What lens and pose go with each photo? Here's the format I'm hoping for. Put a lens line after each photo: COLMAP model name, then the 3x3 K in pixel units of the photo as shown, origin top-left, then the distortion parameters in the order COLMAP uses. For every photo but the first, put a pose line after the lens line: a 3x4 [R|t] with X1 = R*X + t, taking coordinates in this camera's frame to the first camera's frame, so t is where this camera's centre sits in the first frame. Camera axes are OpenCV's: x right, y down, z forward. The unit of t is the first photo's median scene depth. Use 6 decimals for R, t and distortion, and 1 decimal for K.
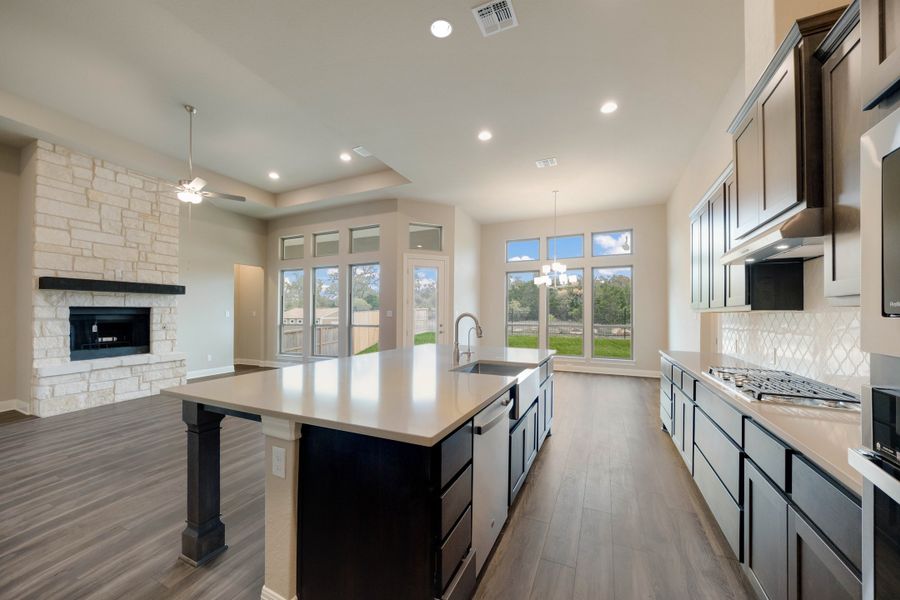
lens RADIAL K [[325.5, 0, 447.2], [0, 325.5, 317.7], [0, 0, 1]] dist [-0.024323, 0.000595]
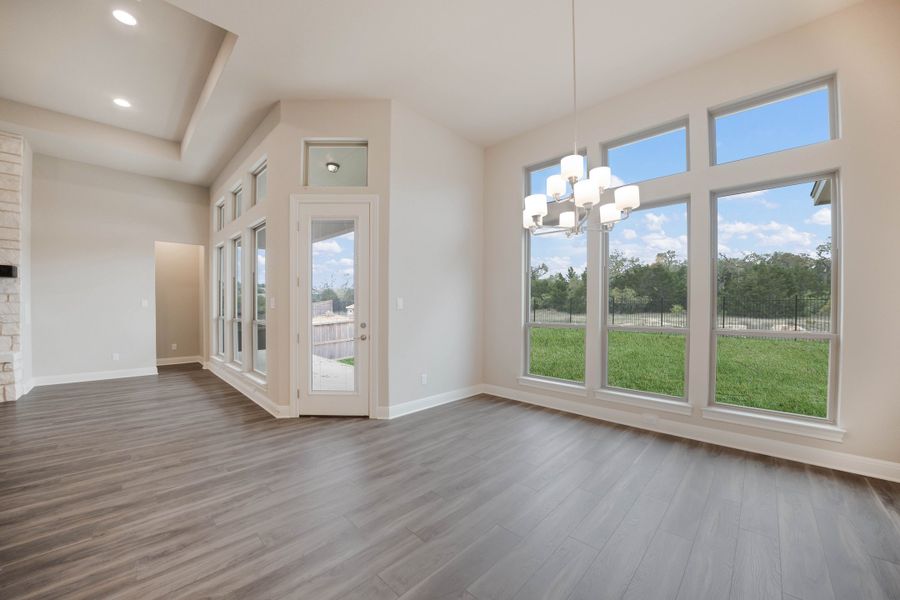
lens RADIAL K [[325.5, 0, 436.7], [0, 325.5, 311.5], [0, 0, 1]] dist [-0.024323, 0.000595]
pose [[0.929937, 0.008704, -0.367617, 0.377073], [-0.006133, 0.999948, 0.008160, -0.001596], [0.367669, -0.005333, 0.929942, 0.678310]]
